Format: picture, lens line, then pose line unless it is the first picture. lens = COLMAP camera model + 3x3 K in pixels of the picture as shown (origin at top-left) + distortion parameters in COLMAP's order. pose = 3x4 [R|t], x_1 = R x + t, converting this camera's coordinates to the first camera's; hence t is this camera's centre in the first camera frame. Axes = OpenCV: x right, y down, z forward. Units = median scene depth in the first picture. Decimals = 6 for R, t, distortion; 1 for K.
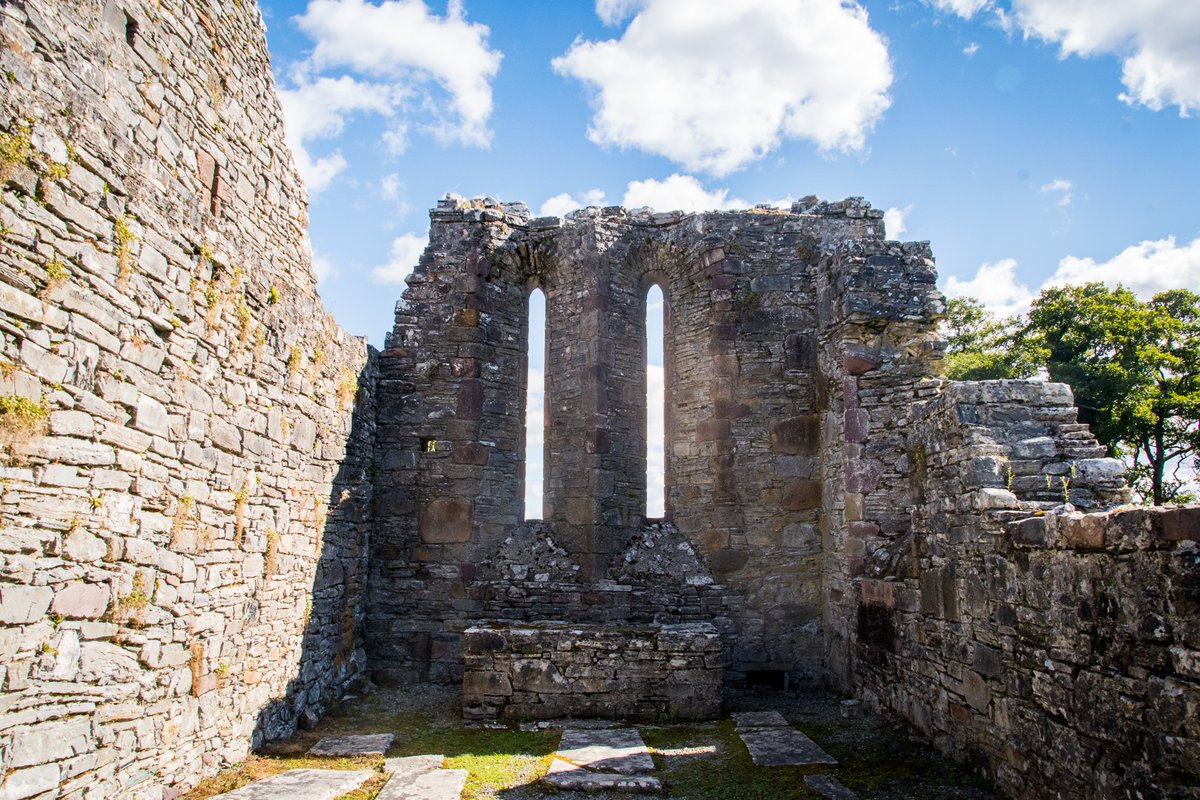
lens RADIAL K [[1146.3, 0, 618.8], [0, 1146.3, 400.2], [0, 0, 1]] dist [-0.185340, 0.257416]
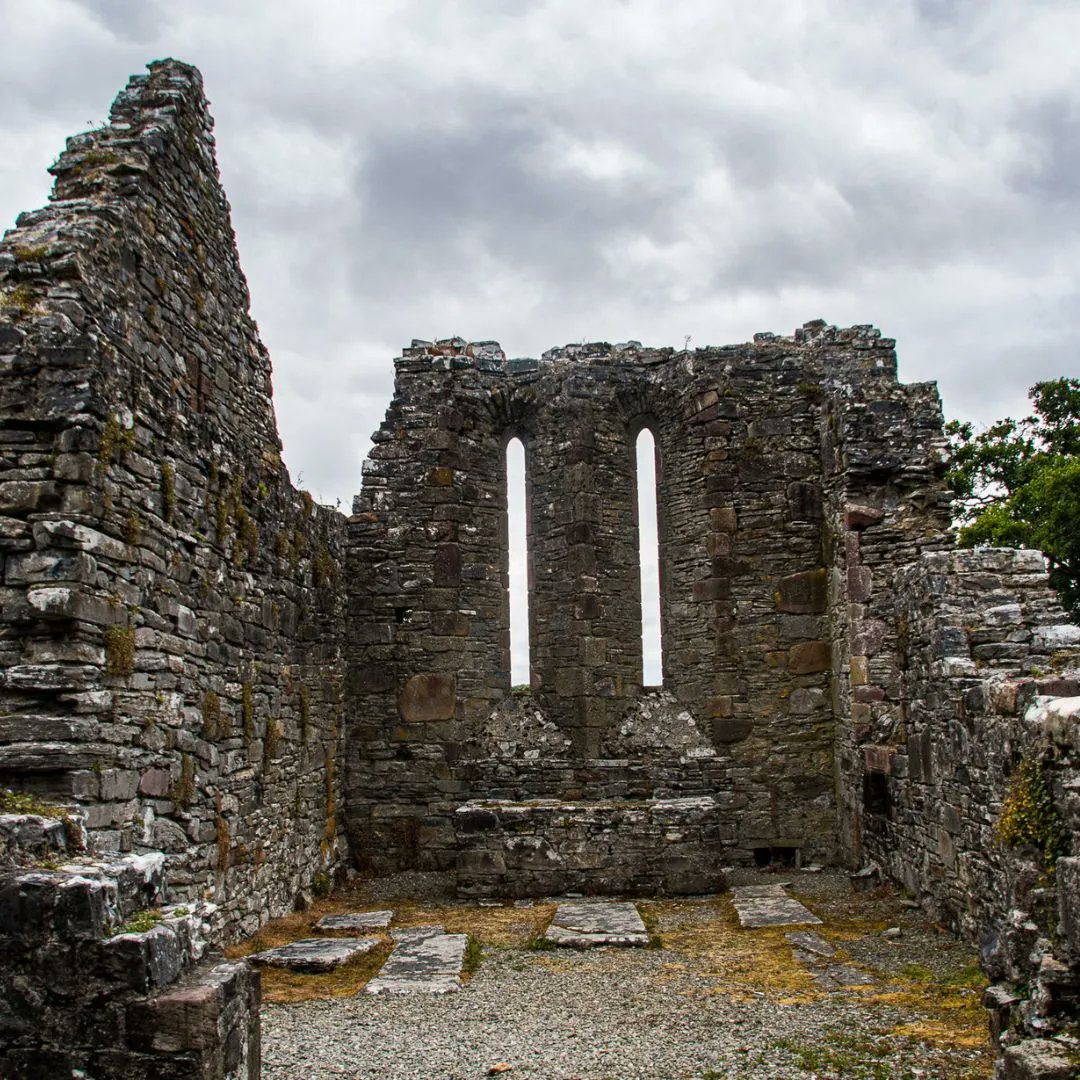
lens RADIAL K [[1878.5, 0, 540.0], [0, 1878.5, 540.0], [0, 0, 1]] dist [-0.174173, 0.006140]
pose [[0.997889, -0.034007, -0.055323, 0.031697], [0.036033, 0.998700, 0.036048, -0.078678], [0.054025, -0.037965, 0.997818, -0.550579]]
